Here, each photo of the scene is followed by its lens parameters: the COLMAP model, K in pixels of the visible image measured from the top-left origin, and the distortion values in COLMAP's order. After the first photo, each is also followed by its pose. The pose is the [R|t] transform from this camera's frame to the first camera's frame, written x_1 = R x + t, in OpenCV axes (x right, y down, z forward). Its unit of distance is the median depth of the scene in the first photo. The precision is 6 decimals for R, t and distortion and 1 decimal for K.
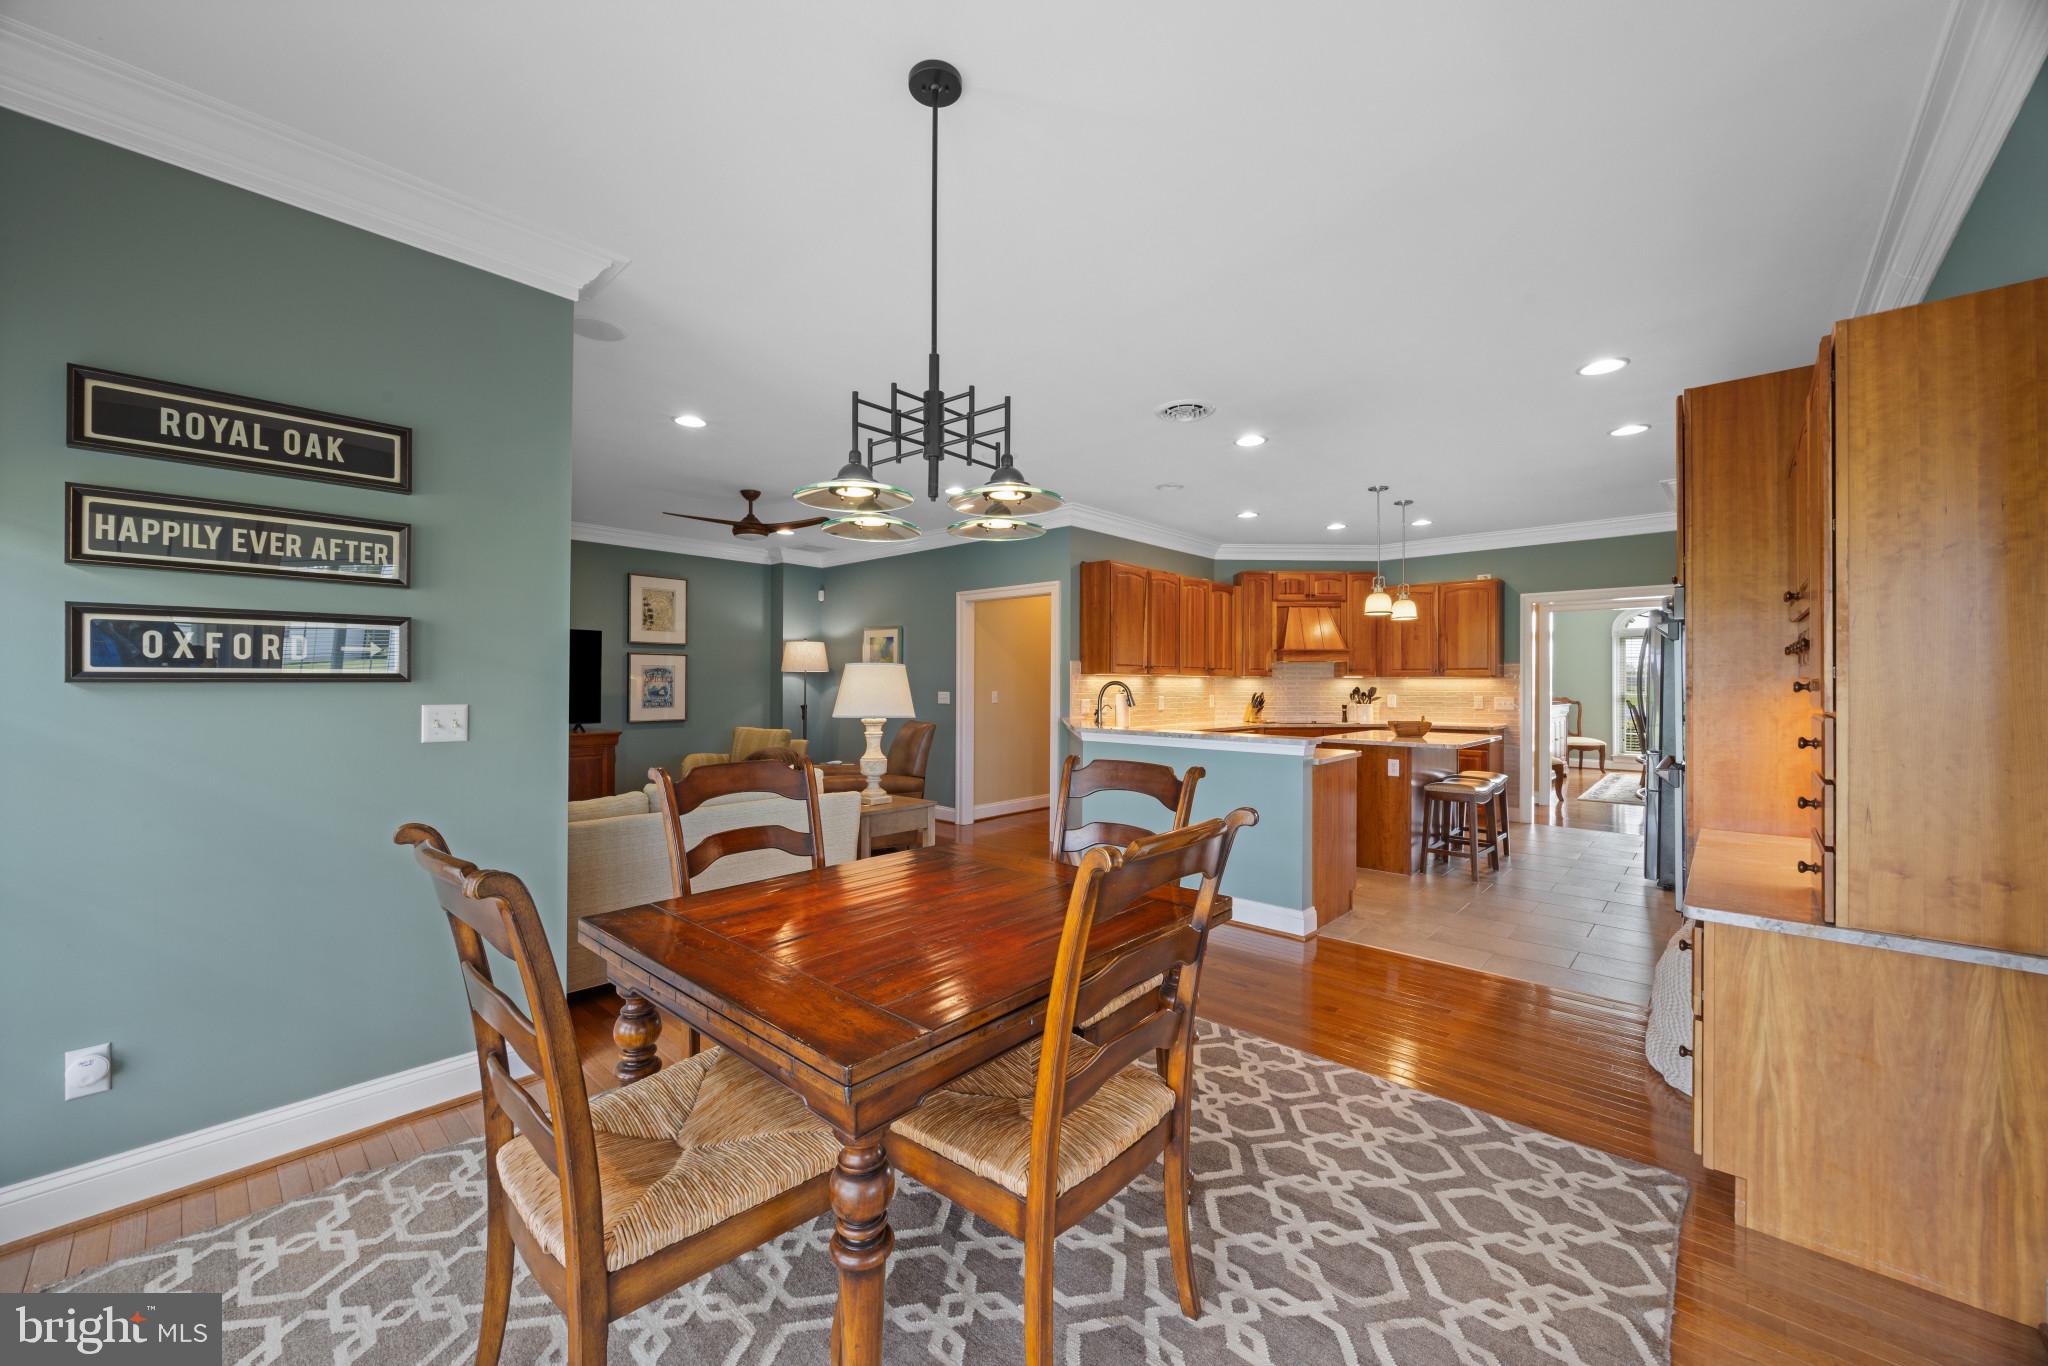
lens RADIAL K [[778.0, 0, 1014.5], [0, 778.0, 682.4], [0, 0, 1]] dist [0.000635, 0.000072]
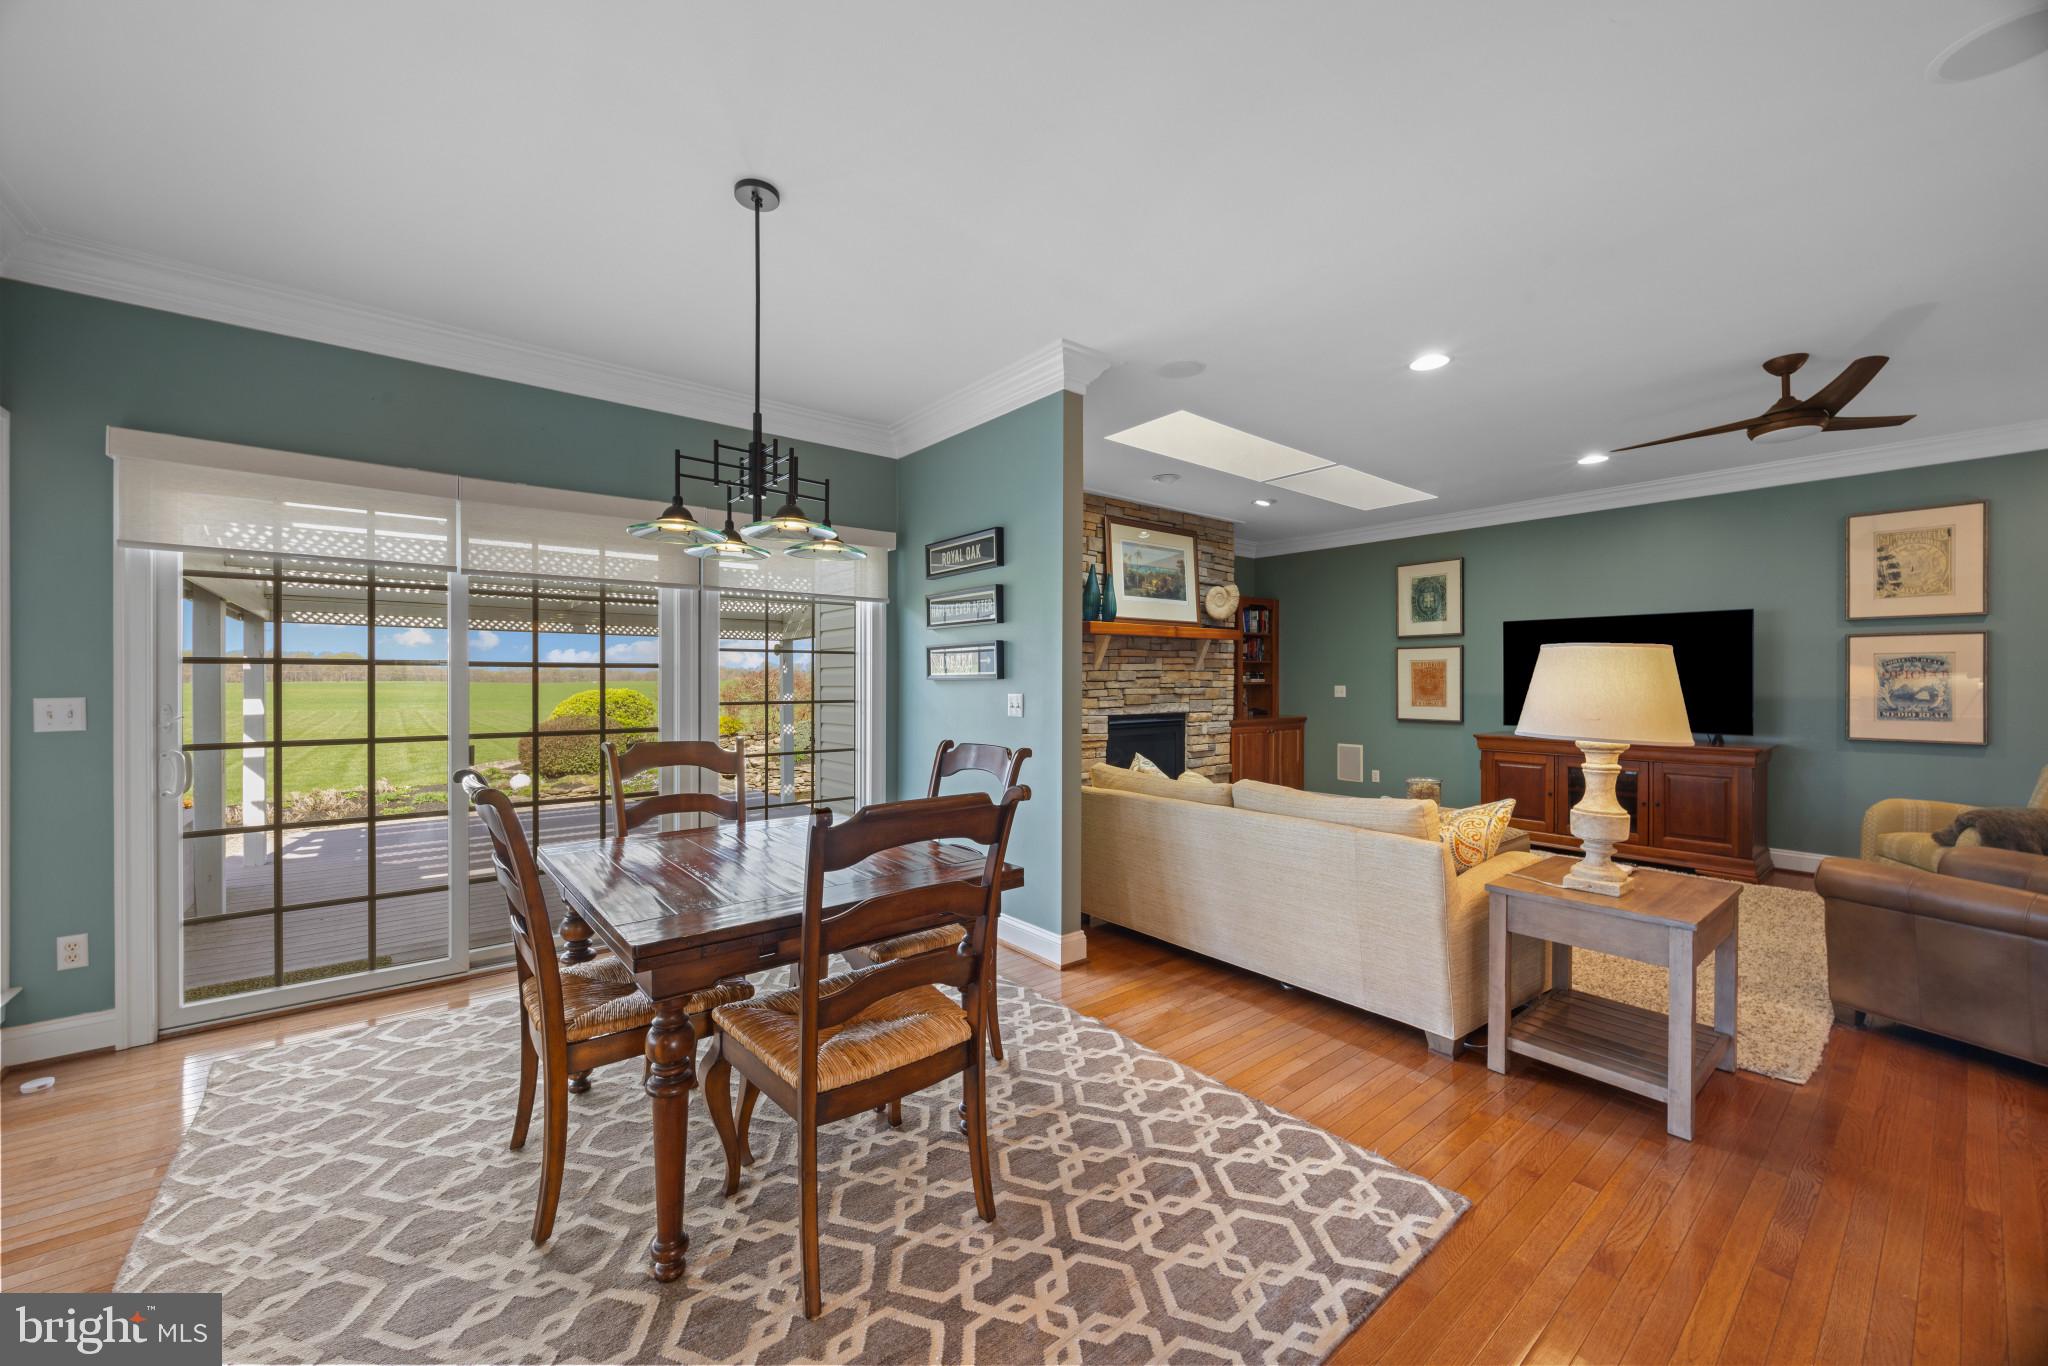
lens RADIAL K [[778.0, 0, 1014.5], [0, 778.0, 682.4], [0, 0, 1]] dist [0.000635, 0.000072]
pose [[-0.144677, -0.001471, -0.989478, 0.266602], [0.000919, 0.999998, -0.001621, 0.002451], [0.989478, -0.001144, -0.144676, 0.395772]]
